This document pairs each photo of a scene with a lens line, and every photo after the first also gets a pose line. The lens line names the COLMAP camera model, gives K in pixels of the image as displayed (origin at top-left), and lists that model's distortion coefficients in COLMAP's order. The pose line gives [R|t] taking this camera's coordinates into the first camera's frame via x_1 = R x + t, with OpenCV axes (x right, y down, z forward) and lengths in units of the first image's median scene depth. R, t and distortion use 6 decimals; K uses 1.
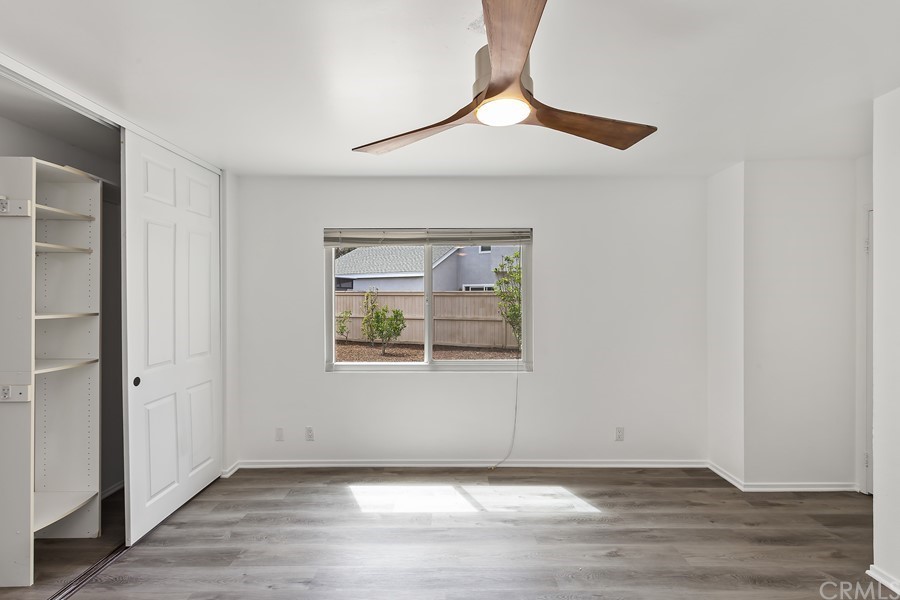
lens RADIAL K [[407.0, 0, 449.7], [0, 407.0, 303.7], [0, 0, 1]] dist [0.003059, 0.000037]
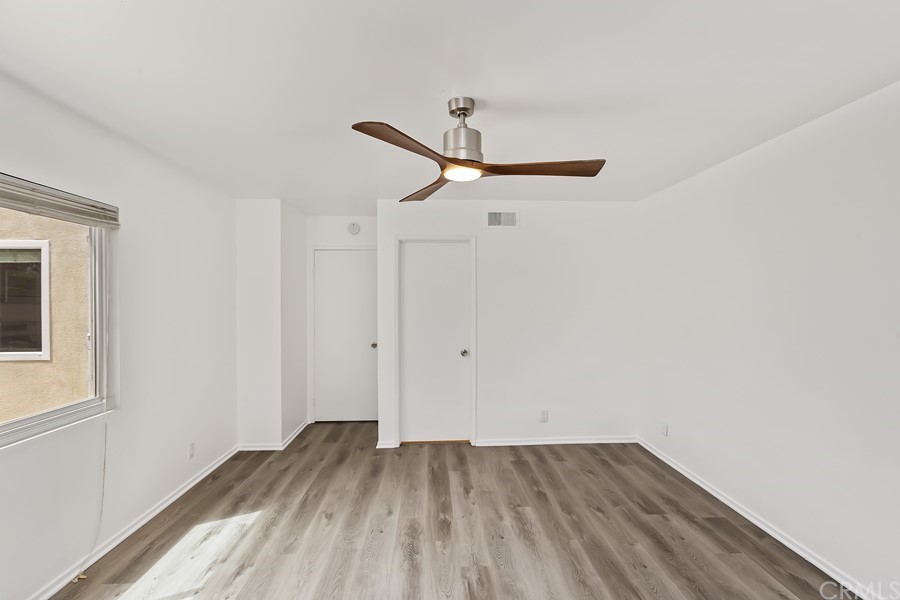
lens RADIAL K [[407.0, 0, 449.7], [0, 407.0, 303.7], [0, 0, 1]] dist [0.003059, 0.000037]
pose [[-0.044060, -0.008454, 0.998993, -0.658422], [0.014952, 0.999847, 0.009120, -0.017253], [-0.998917, 0.015339, -0.043926, 0.551091]]
